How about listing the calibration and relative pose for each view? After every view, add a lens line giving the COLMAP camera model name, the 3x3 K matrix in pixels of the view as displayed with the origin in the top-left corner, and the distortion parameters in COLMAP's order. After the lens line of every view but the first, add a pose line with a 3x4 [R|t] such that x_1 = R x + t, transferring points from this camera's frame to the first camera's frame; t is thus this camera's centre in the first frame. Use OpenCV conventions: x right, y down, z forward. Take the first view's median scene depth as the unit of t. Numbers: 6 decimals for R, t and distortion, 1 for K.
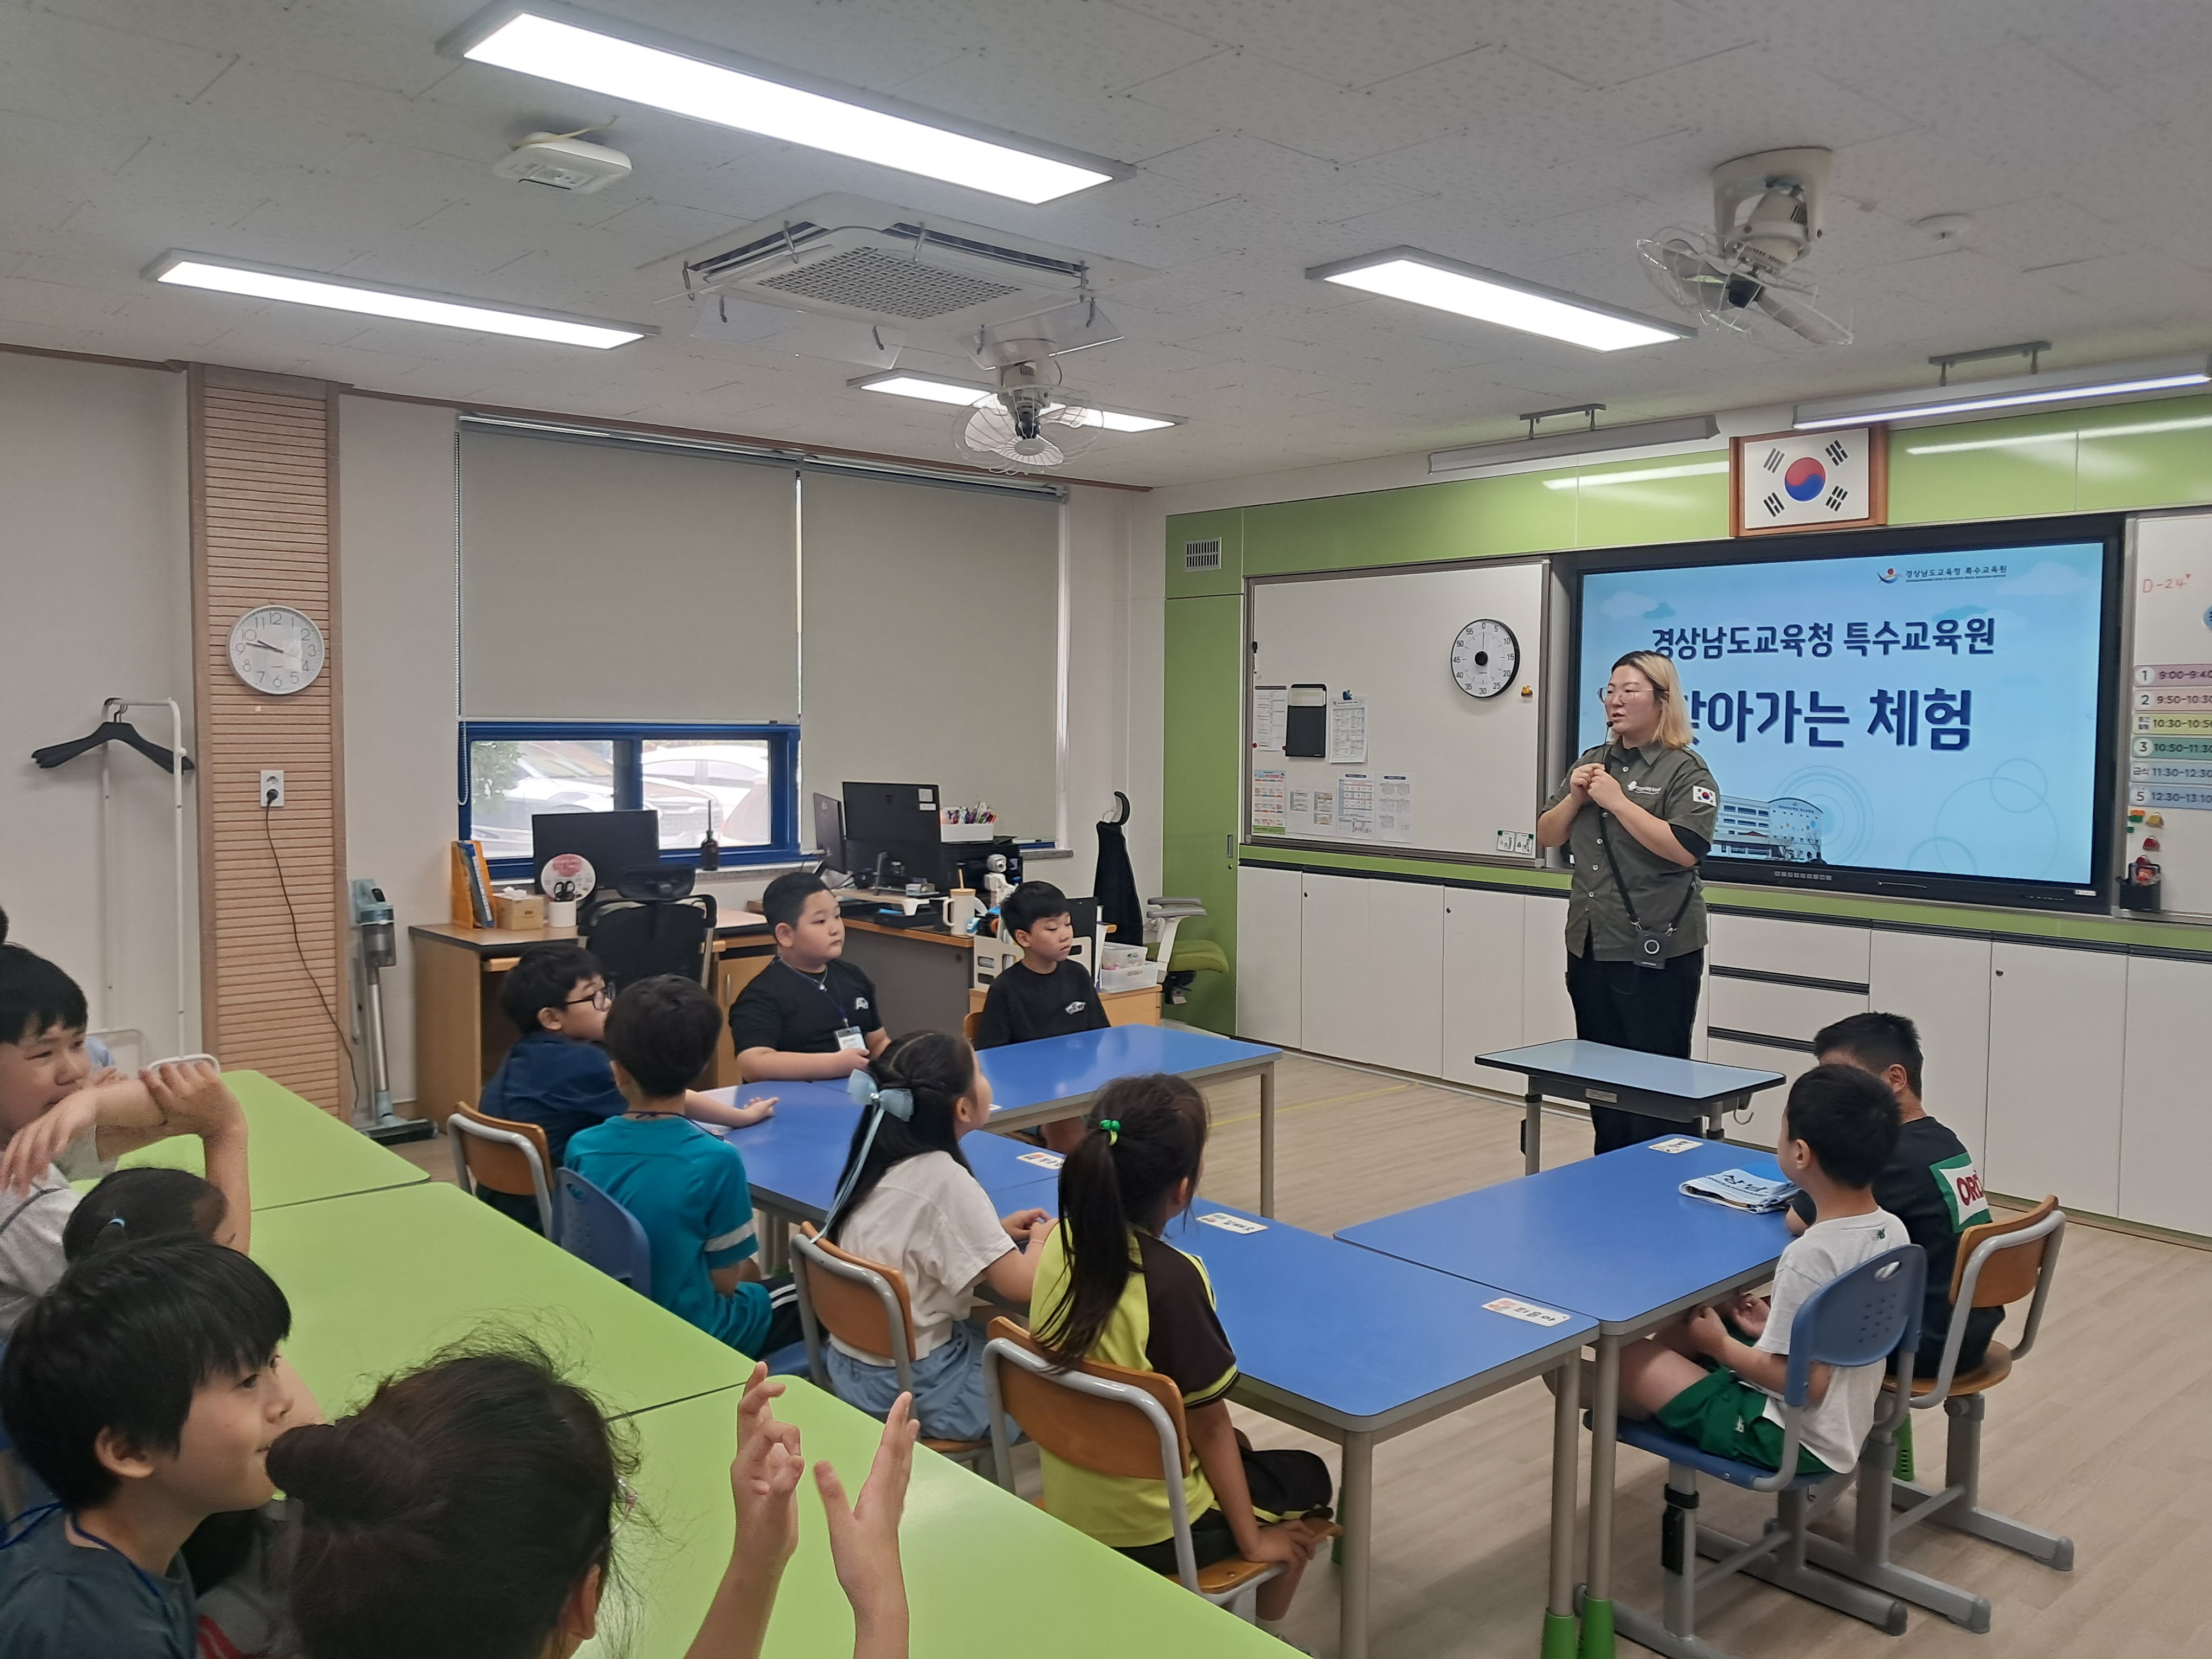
lens RADIAL K [[1685.7, 0, 1106.0], [0, 1685.7, 829.5], [0, 0, 1]] dist [-0.080080, -0.002540]
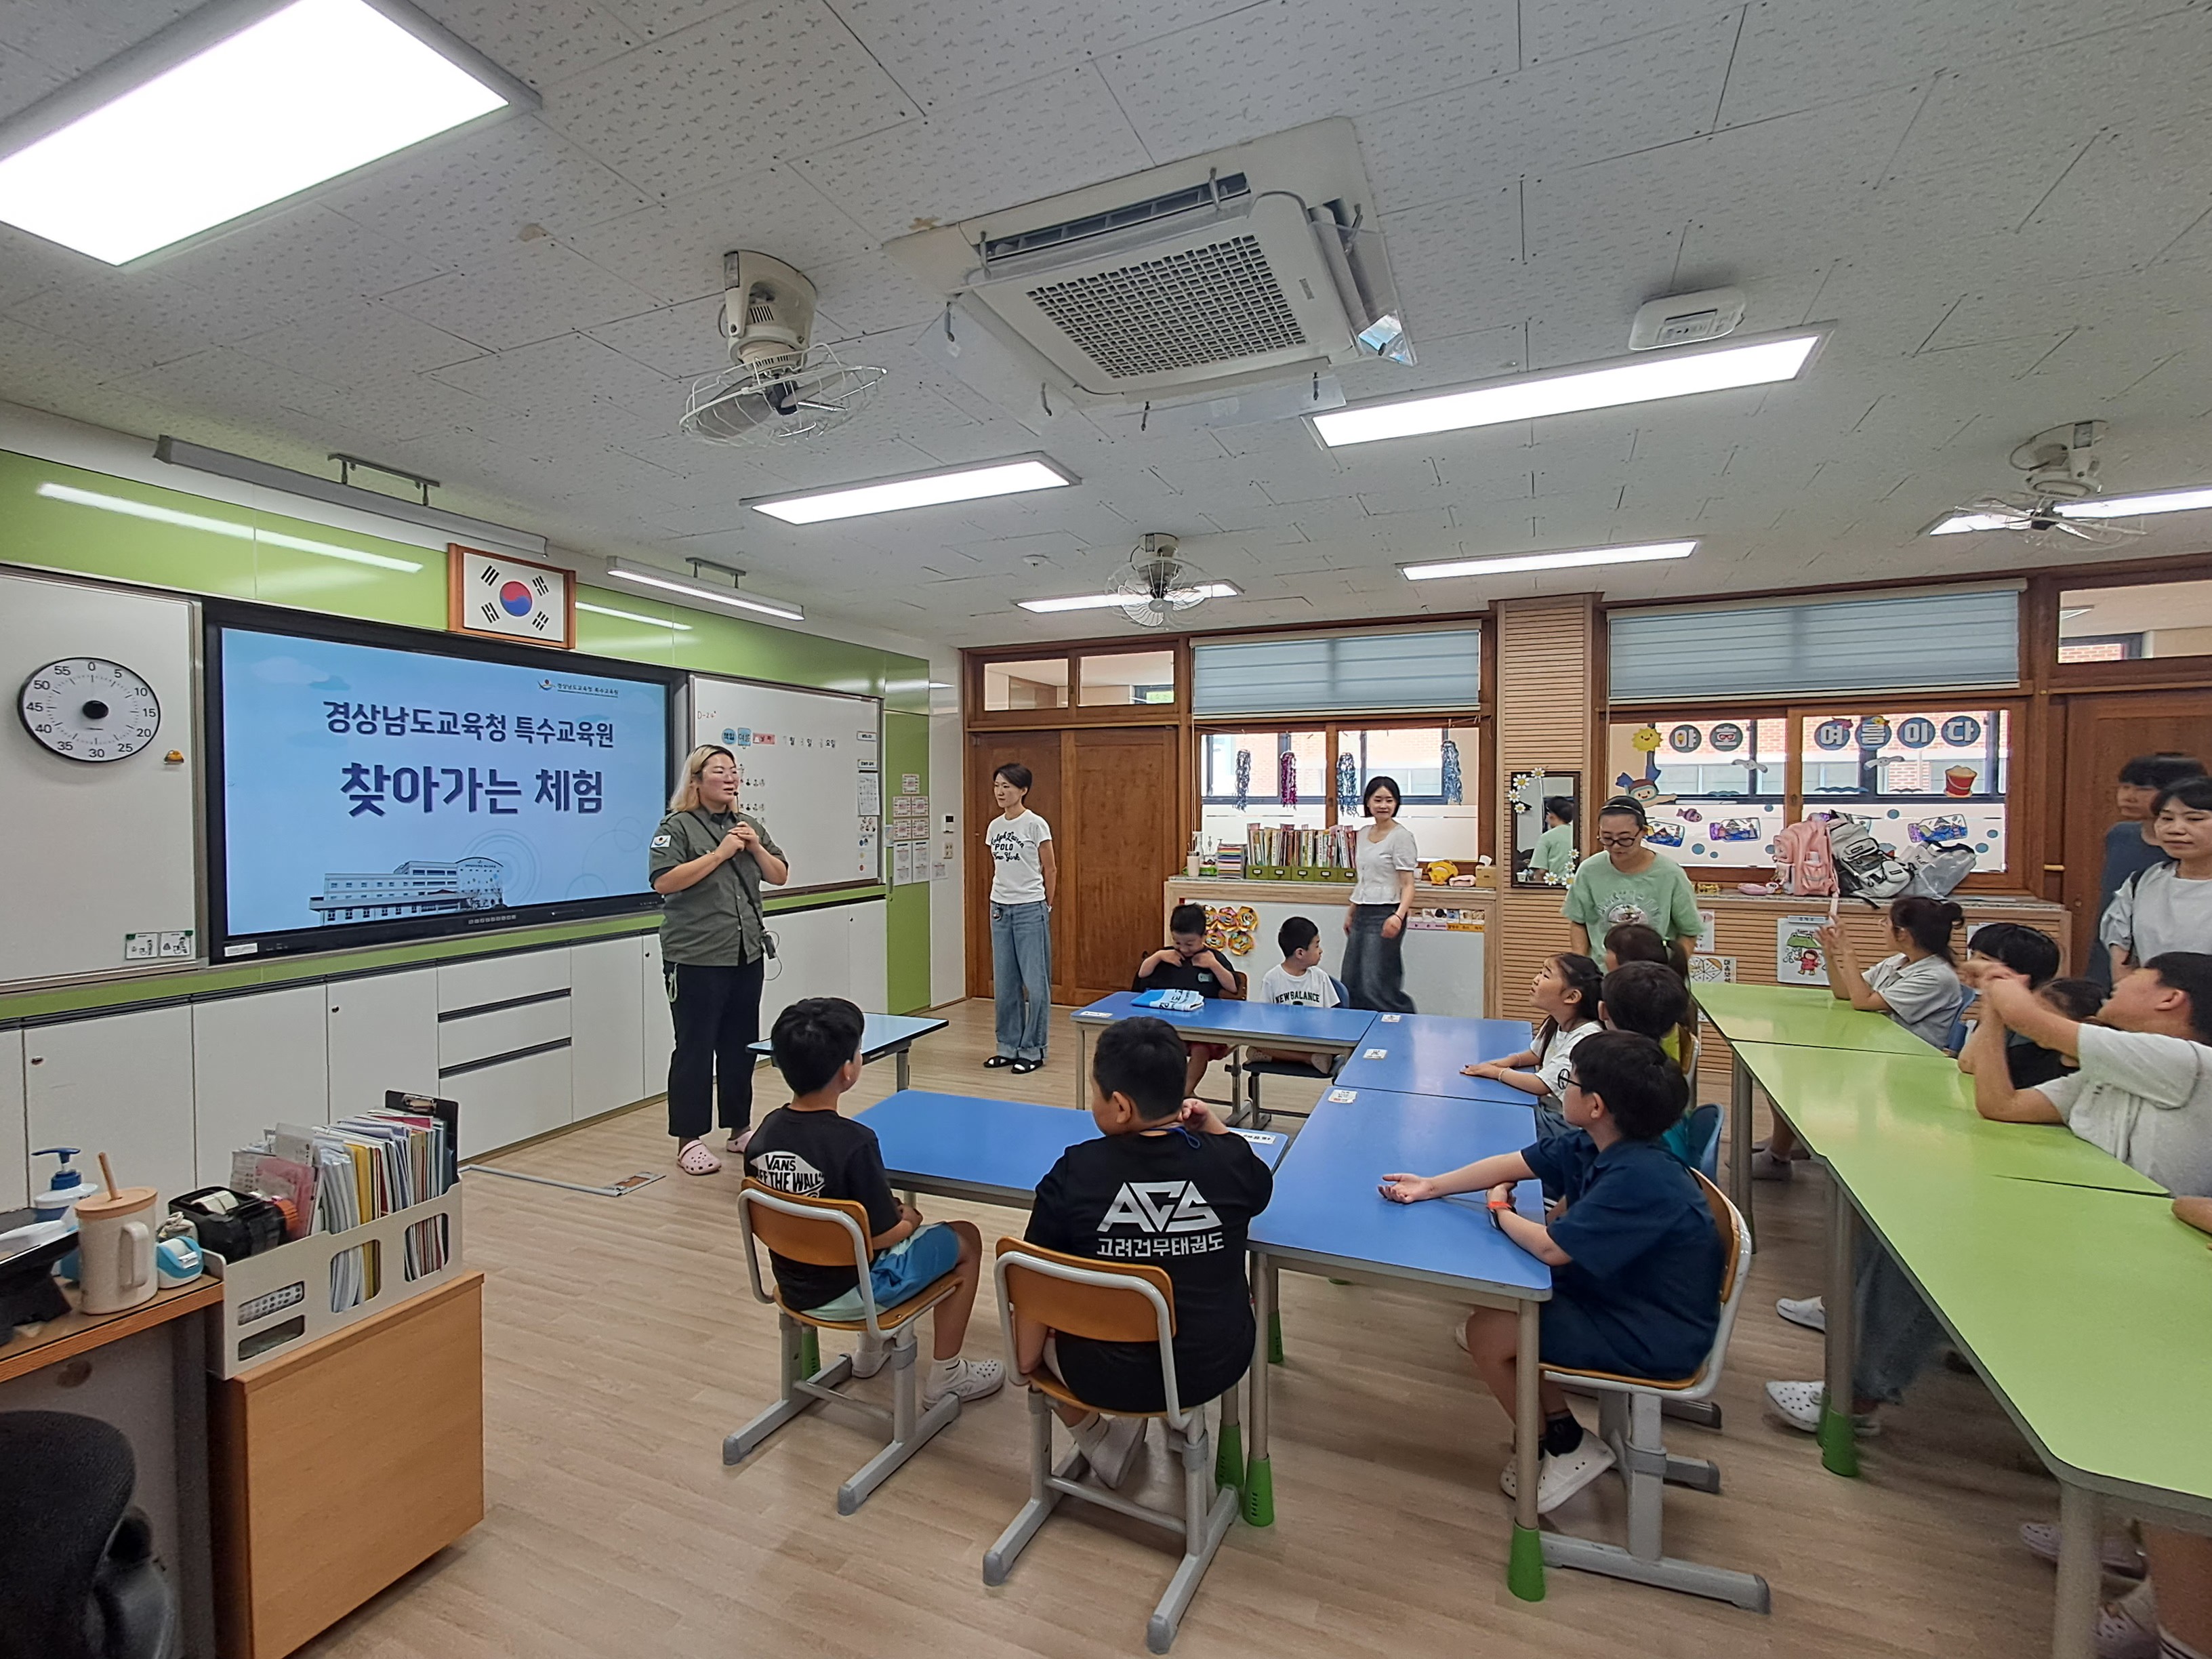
lens RADIAL K [[999.3, 0, 1106.0], [0, 999.3, 829.5], [0, 0, 1]] dist [-0.000166, -0.000087]
pose [[-0.442123, -0.028516, 0.896501, -0.428033], [0.061834, 0.996148, 0.062180, -0.054722], [-0.894821, 0.082925, -0.438656, 0.893168]]
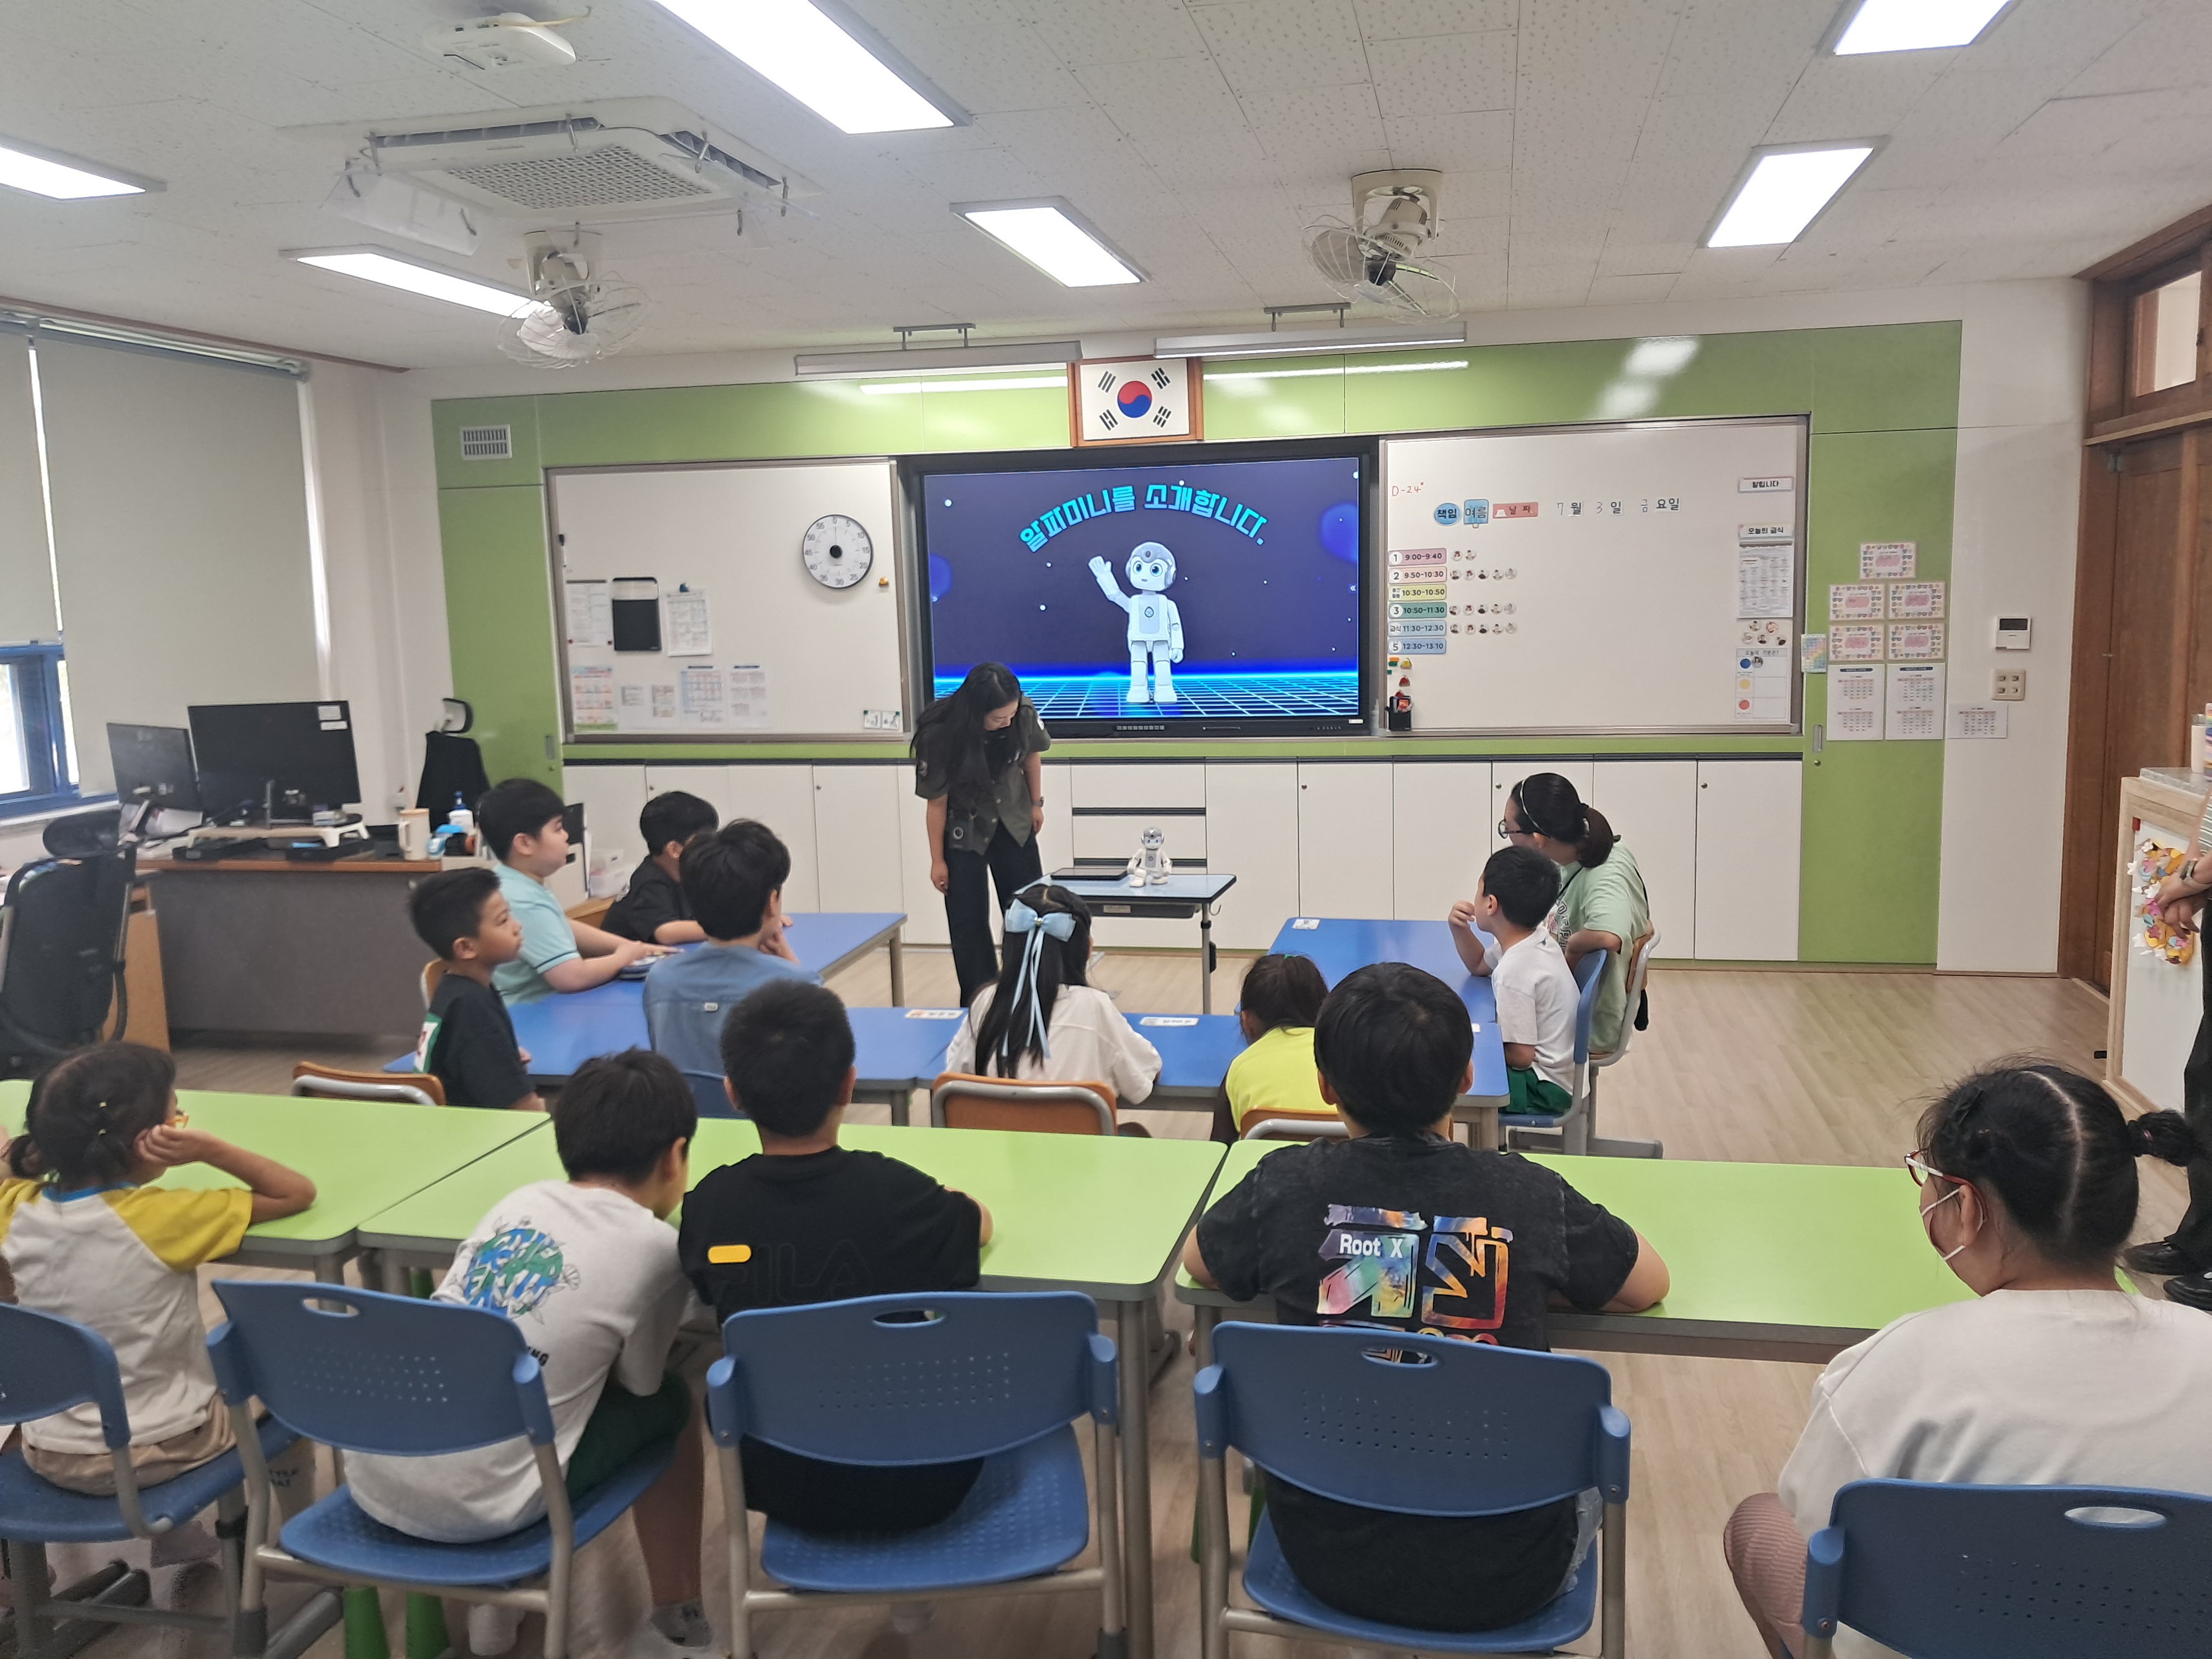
lens RADIAL K [[1660.3, 0, 1186.7], [0, 1660.3, 825.2], [0, 0, 1]] dist [0.088737, -0.215985]
pose [[0.771526, -0.113662, 0.625963, -0.329724], [0.070704, 0.993135, 0.093186, -0.012025], [-0.632257, -0.027637, 0.774266, 0.018900]]
